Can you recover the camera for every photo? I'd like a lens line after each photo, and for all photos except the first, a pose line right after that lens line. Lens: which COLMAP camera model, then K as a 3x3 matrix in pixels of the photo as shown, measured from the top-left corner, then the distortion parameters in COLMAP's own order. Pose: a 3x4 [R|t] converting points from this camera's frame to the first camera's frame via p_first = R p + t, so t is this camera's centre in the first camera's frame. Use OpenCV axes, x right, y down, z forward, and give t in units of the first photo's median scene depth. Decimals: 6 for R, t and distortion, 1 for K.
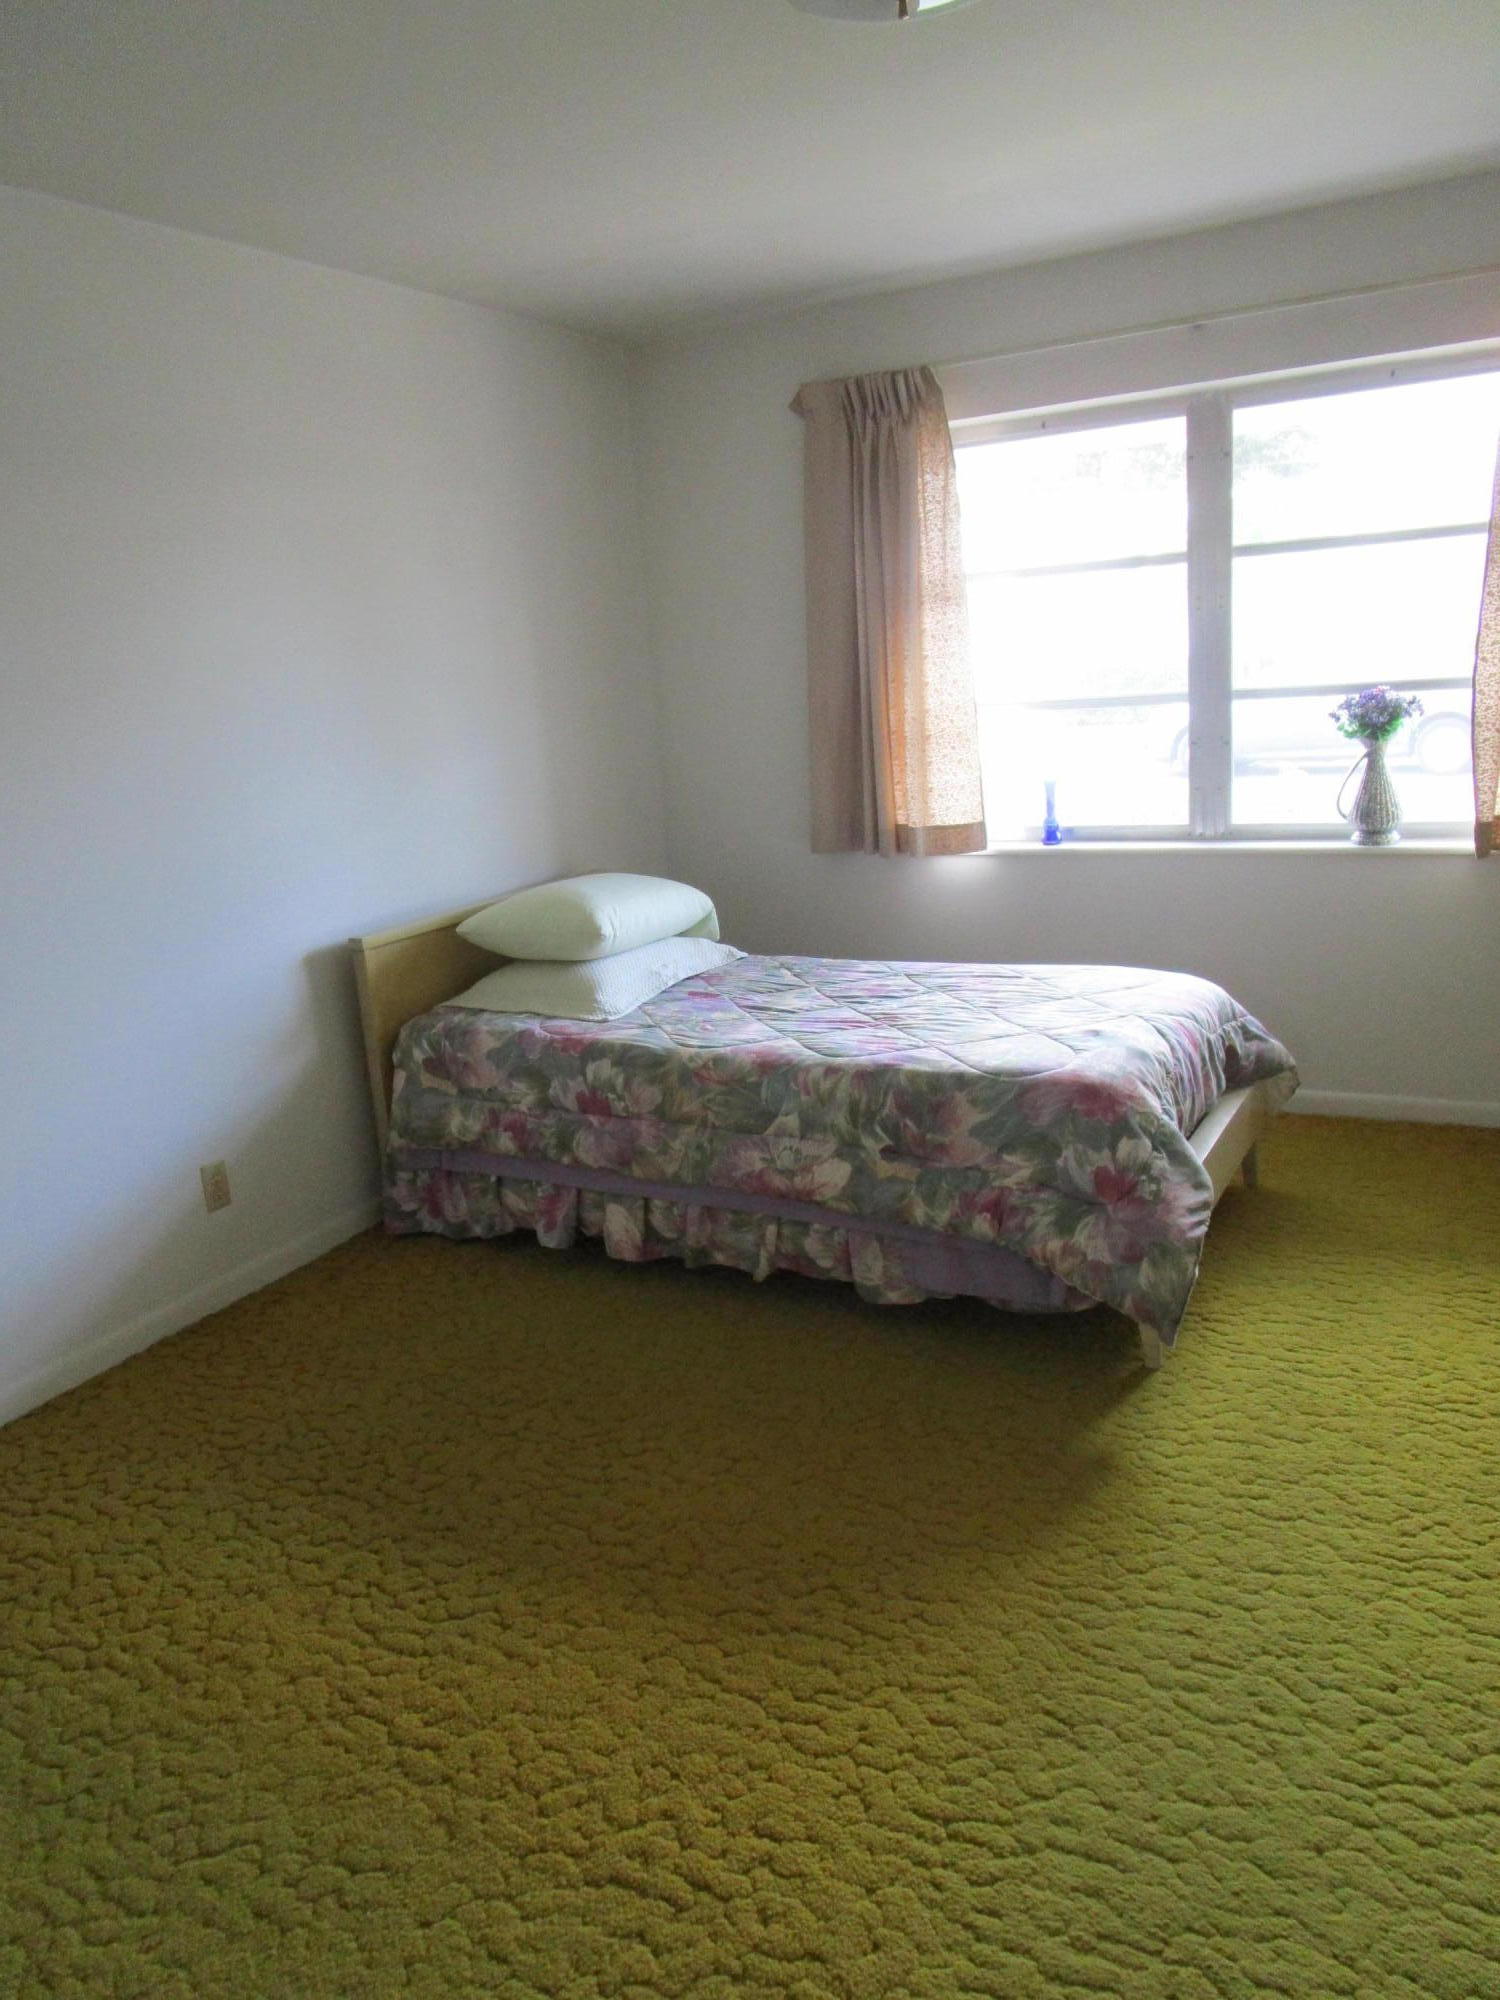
lens RADIAL K [[1440.9, 0, 750.0], [0, 1440.9, 1000.0], [0, 0, 1]] dist [-0.025421, 0.012569]
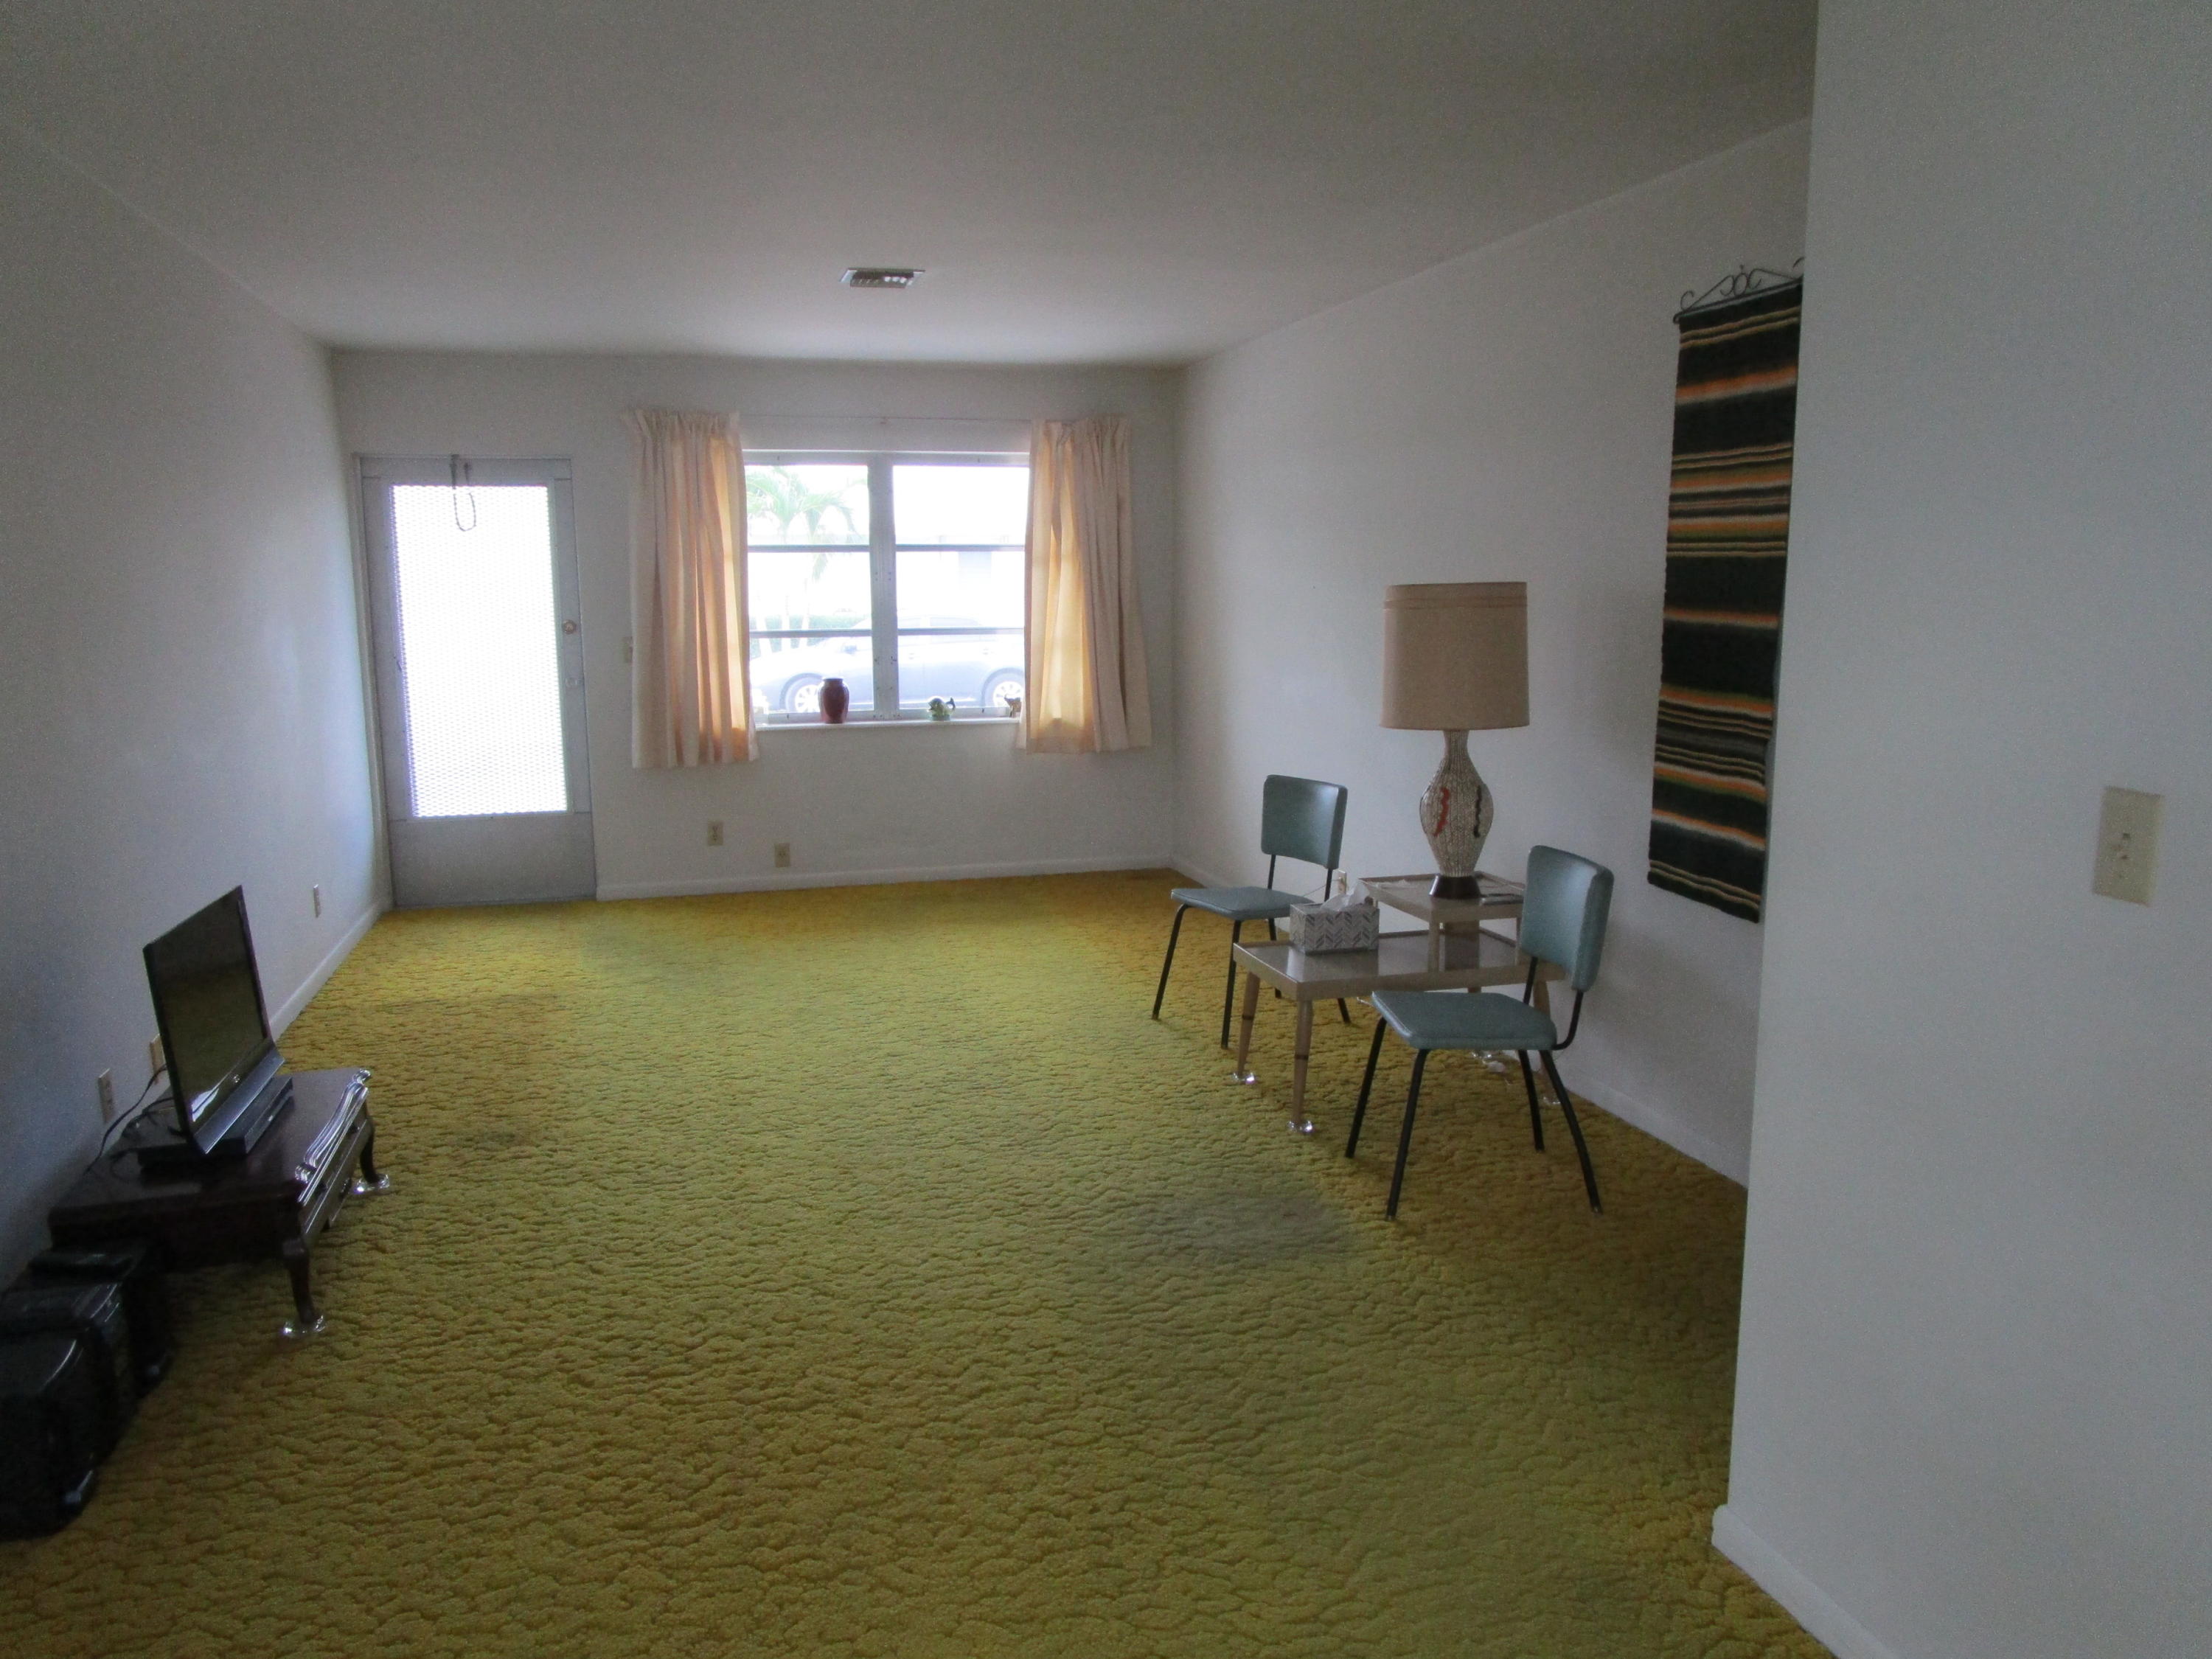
lens RADIAL K [[1593.7, 0, 1109.8], [0, 1593.7, 834.8], [0, 0, 1]] dist [-0.025421, 0.012569]
pose [[0.717152, -0.031372, 0.696210, -0.947617], [0.115177, 0.990585, -0.074004, 0.225018], [-0.687334, 0.133259, 0.714013, -0.548769]]
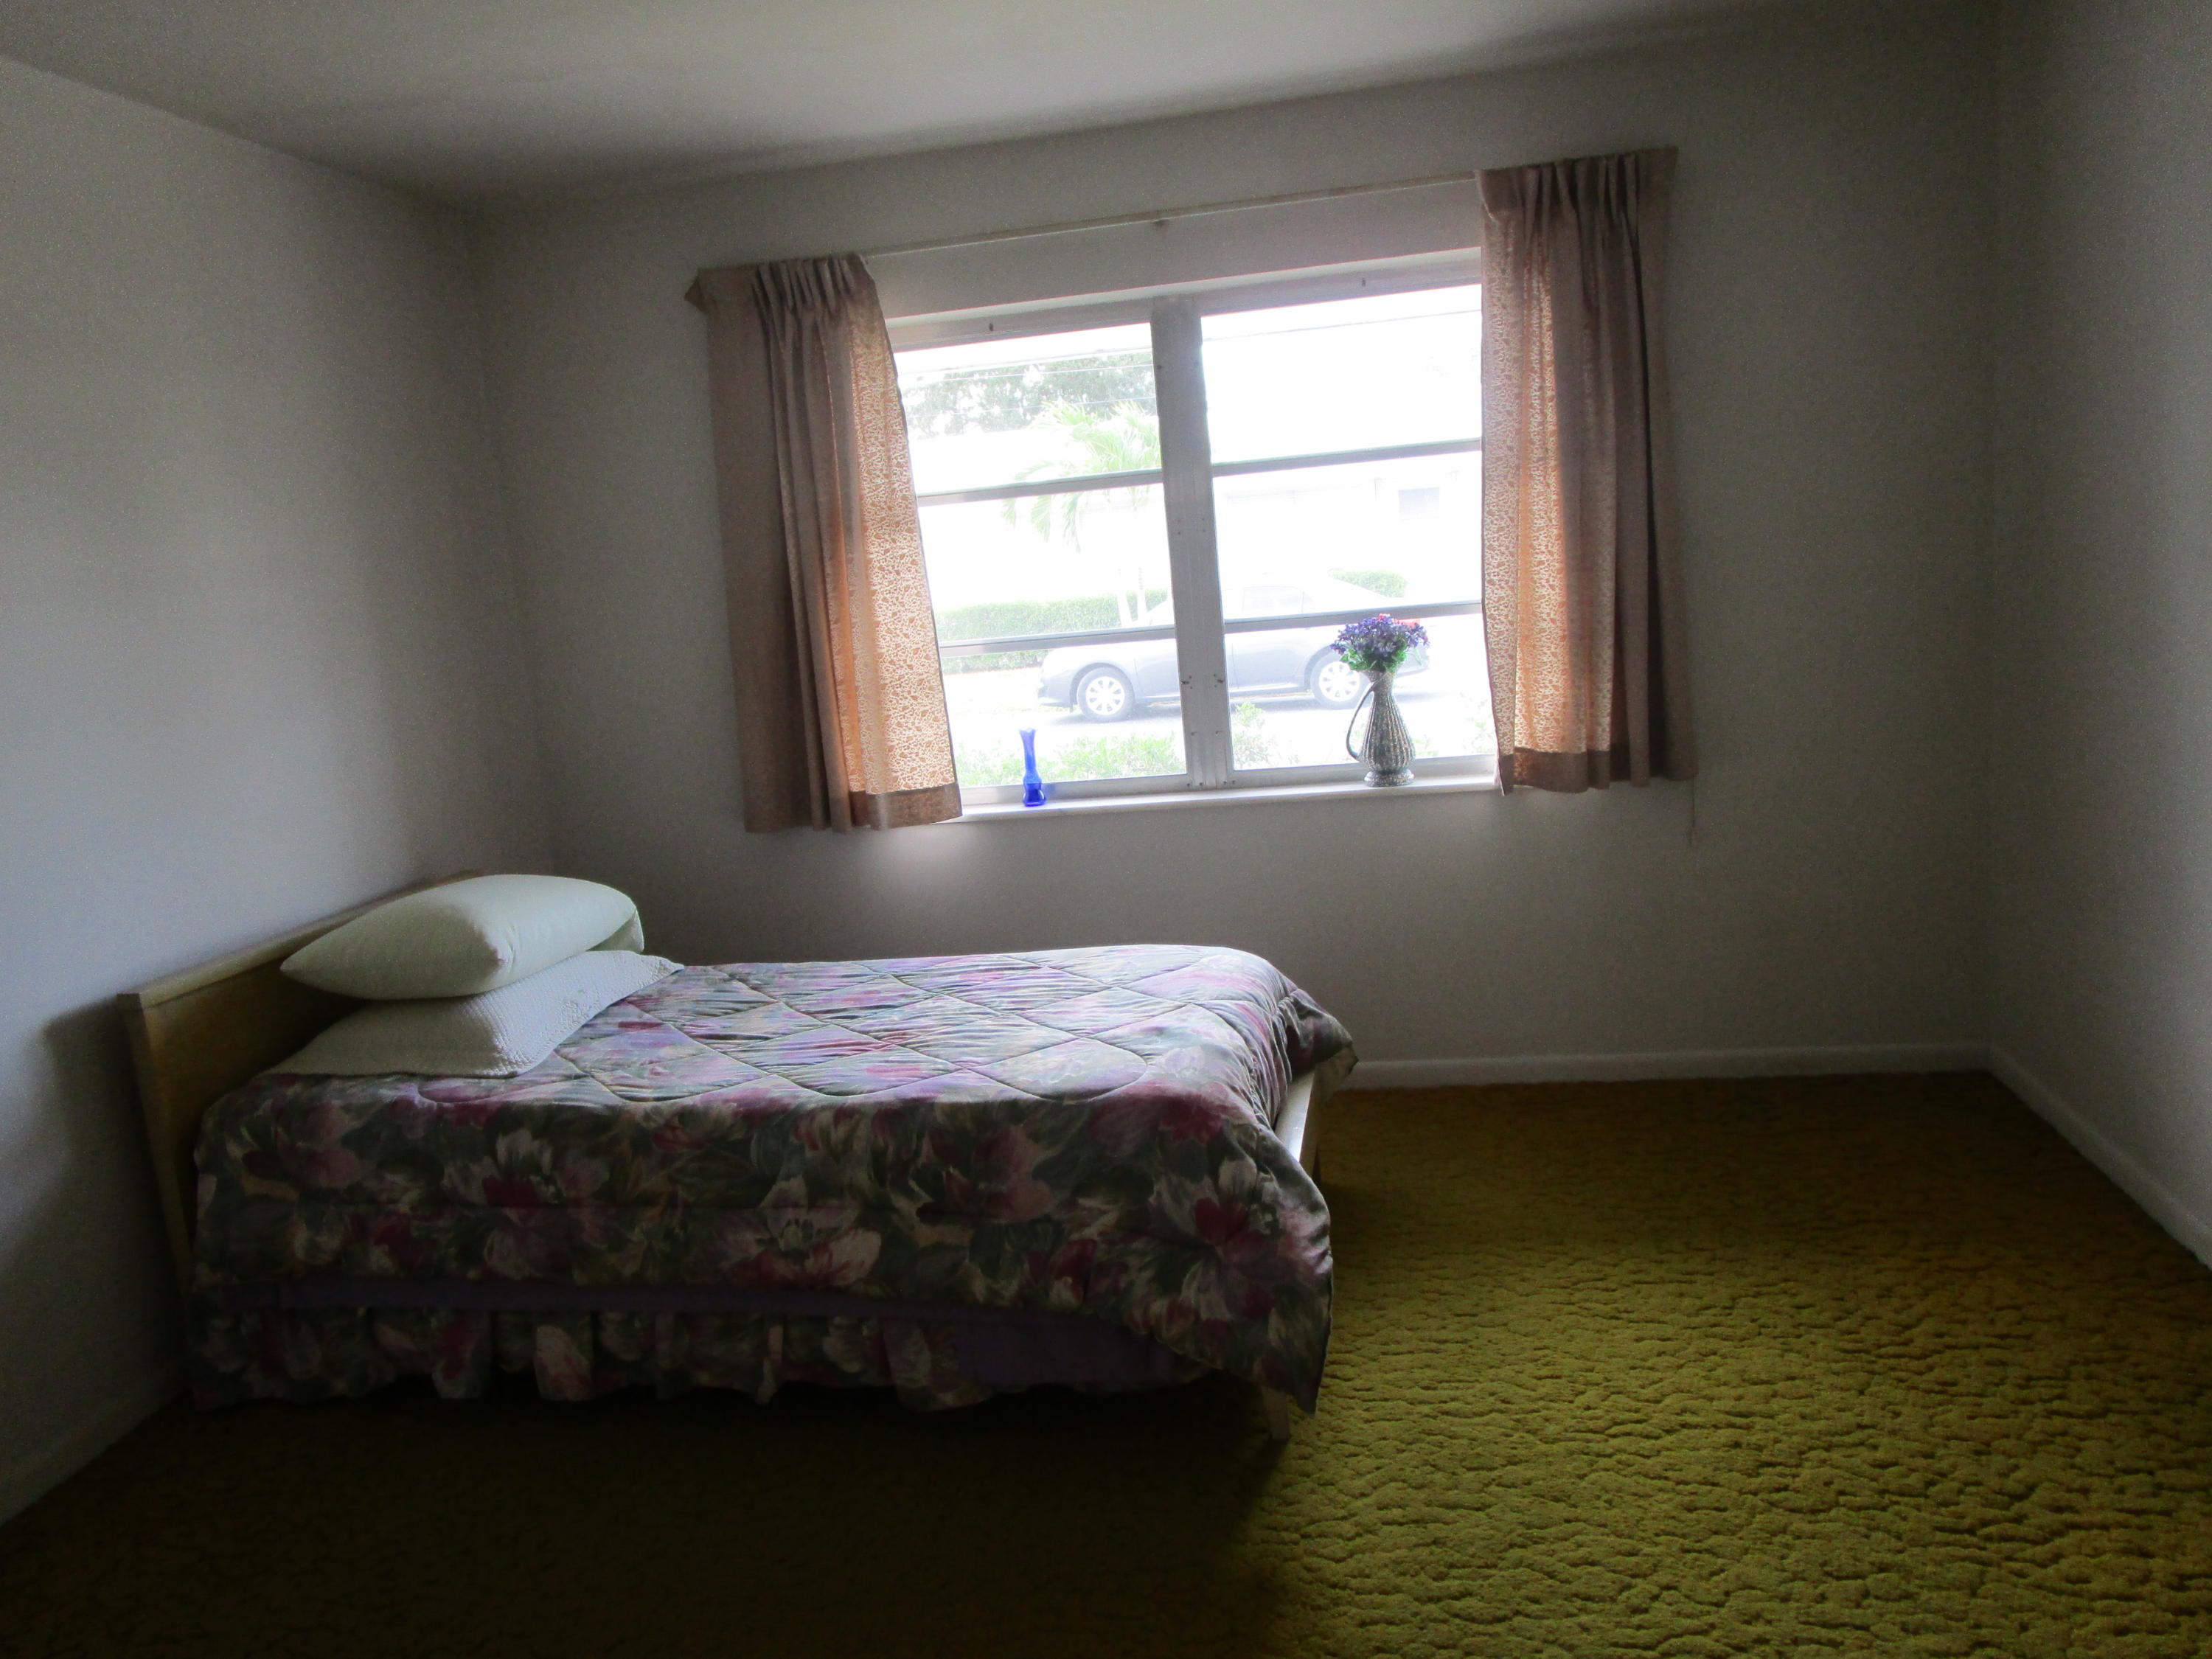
lens RADIAL K [[1593.7, 0, 1109.8], [0, 1593.7, 834.8], [0, 0, 1]] dist [-0.025421, 0.012569]
pose [[0.948036, -0.062252, 0.312014, -0.058061], [0.089668, 0.993197, -0.074291, -0.021128], [-0.305266, 0.098408, 0.947169, 0.117399]]
